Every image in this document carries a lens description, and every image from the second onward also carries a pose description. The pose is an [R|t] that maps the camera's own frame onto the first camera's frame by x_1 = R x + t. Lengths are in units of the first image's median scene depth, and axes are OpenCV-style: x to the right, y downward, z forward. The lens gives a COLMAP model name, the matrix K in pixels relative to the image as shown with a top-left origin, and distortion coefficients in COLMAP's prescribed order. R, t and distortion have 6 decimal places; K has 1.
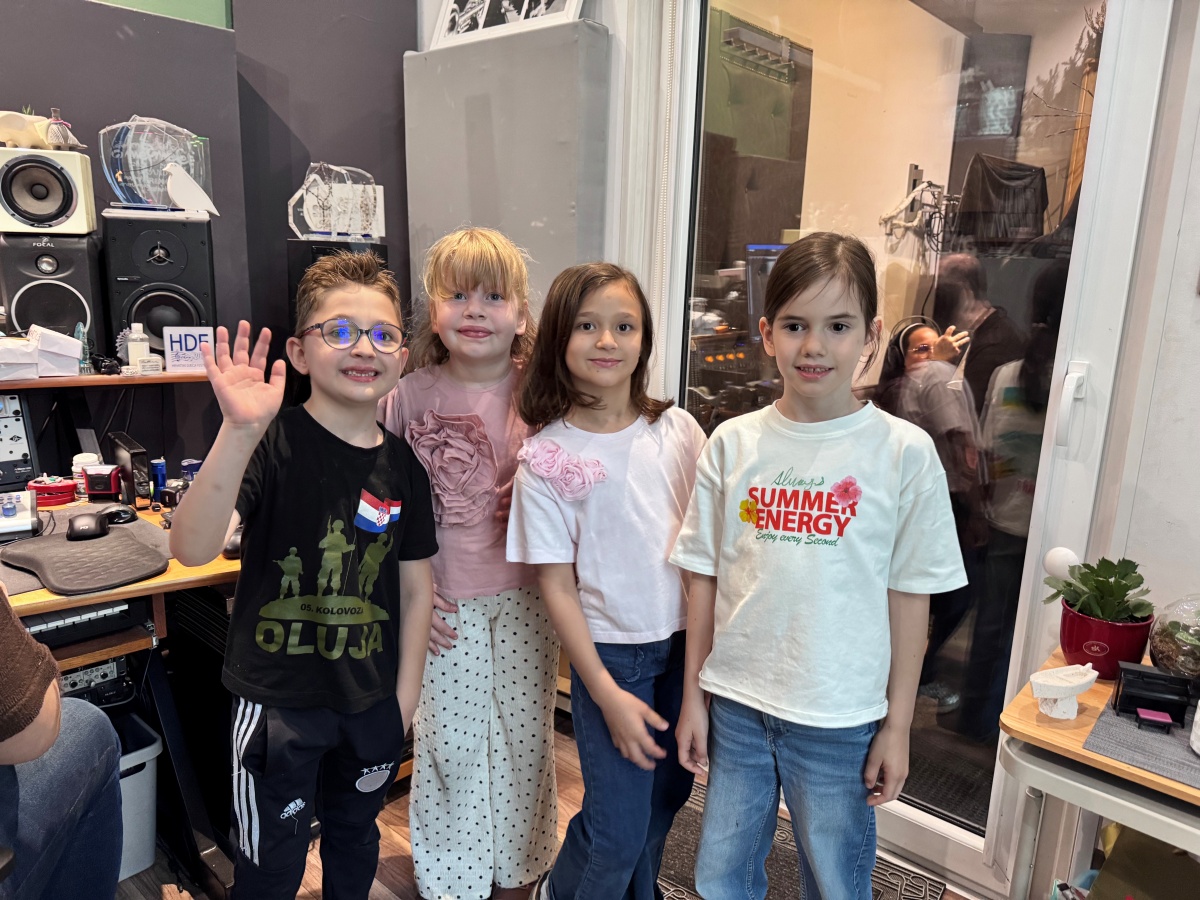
lens RADIAL K [[851.5, 0, 600.0], [0, 851.5, 450.0], [0, 0, 1]] dist [-0.003540, -0.007514]
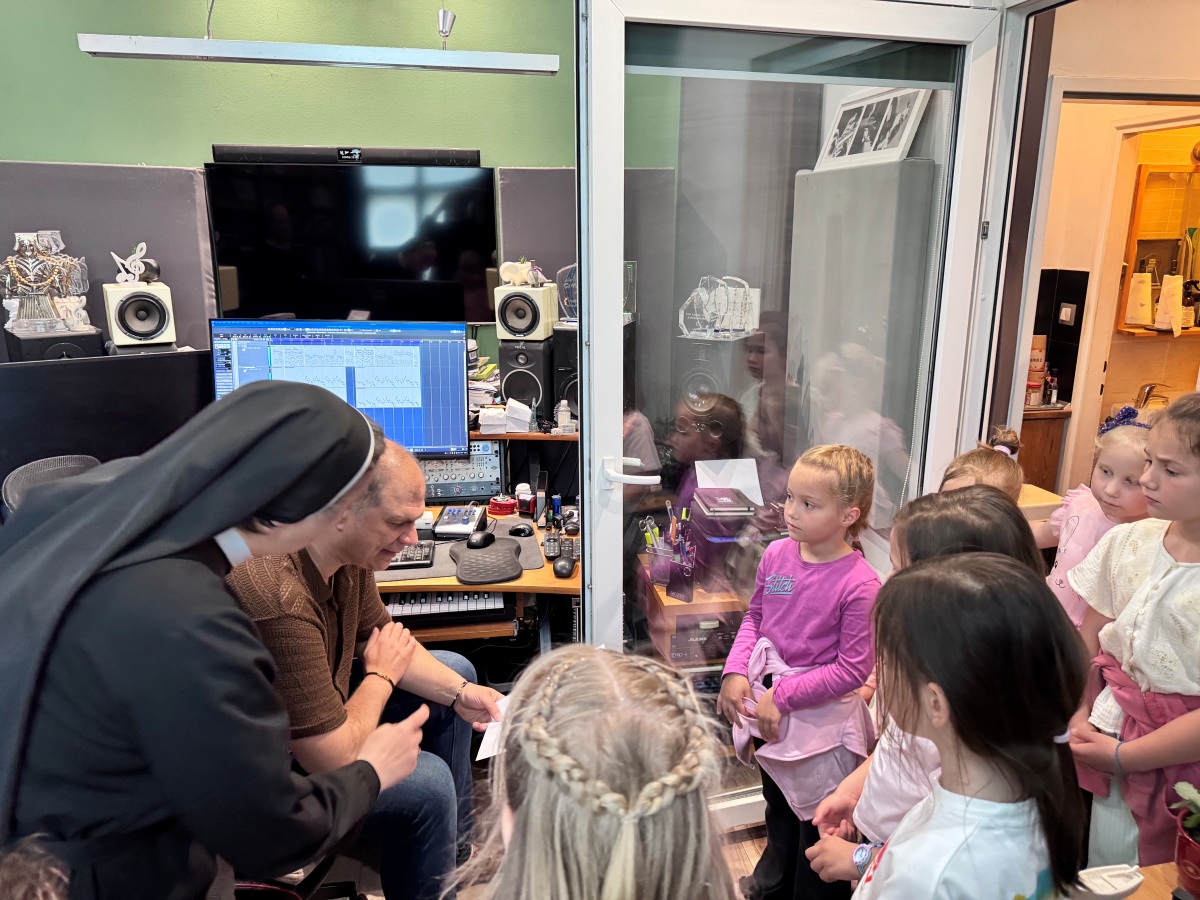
lens RADIAL K [[843.6, 0, 621.7], [0, 843.6, 445.4], [0, 0, 1]] dist [0.108724, -0.206505]
pose [[0.806206, 0.115066, -0.580338, 0.427080], [-0.103143, 0.993219, 0.053642, -0.164417], [0.582575, 0.016611, 0.812607, -0.162139]]
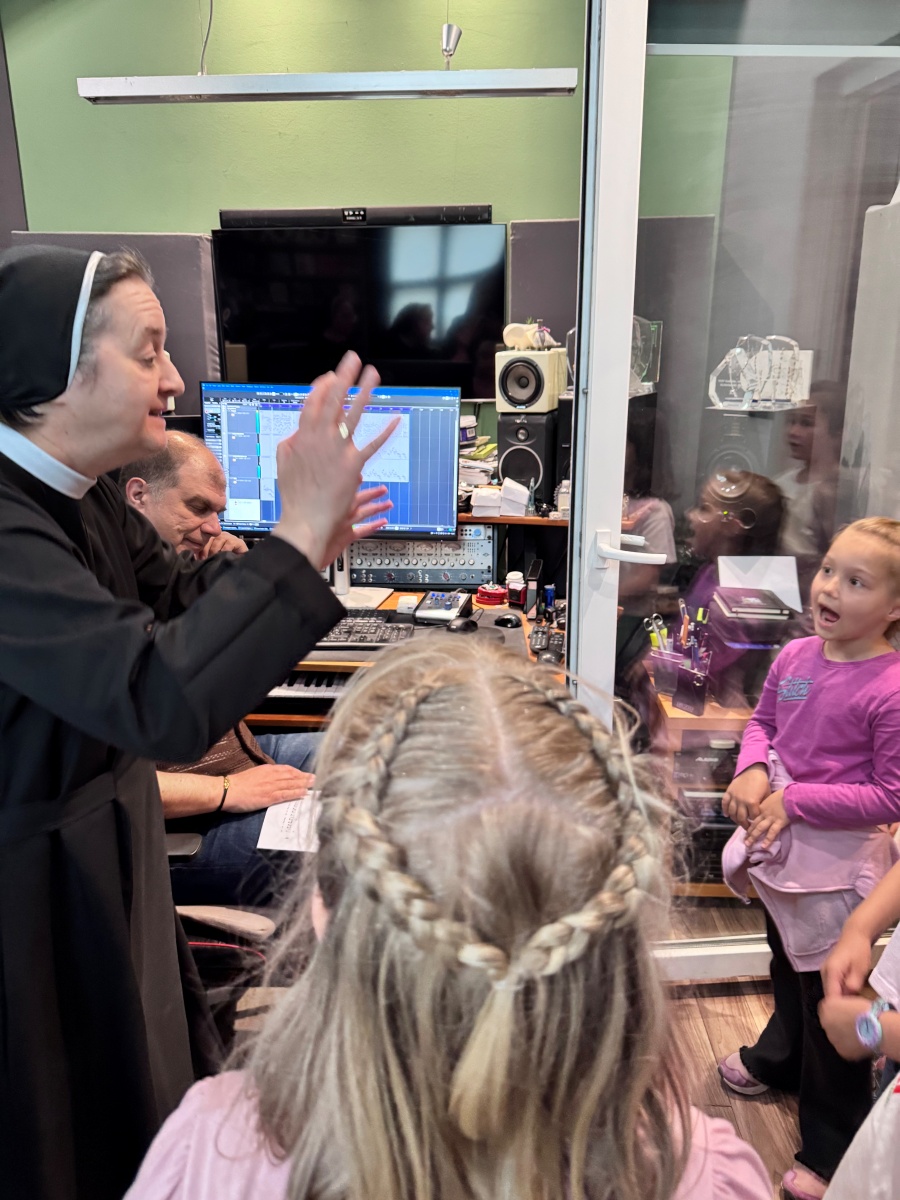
lens RADIAL K [[843.6, 0, 450.0], [0, 843.6, 600.0], [0, 0, 1]] dist [0.108724, -0.206505]
pose [[0.646920, 0.177637, -0.741579, 0.366568], [-0.133271, 0.983859, 0.119413, -0.101221], [0.750822, 0.021580, 0.660152, -0.013128]]
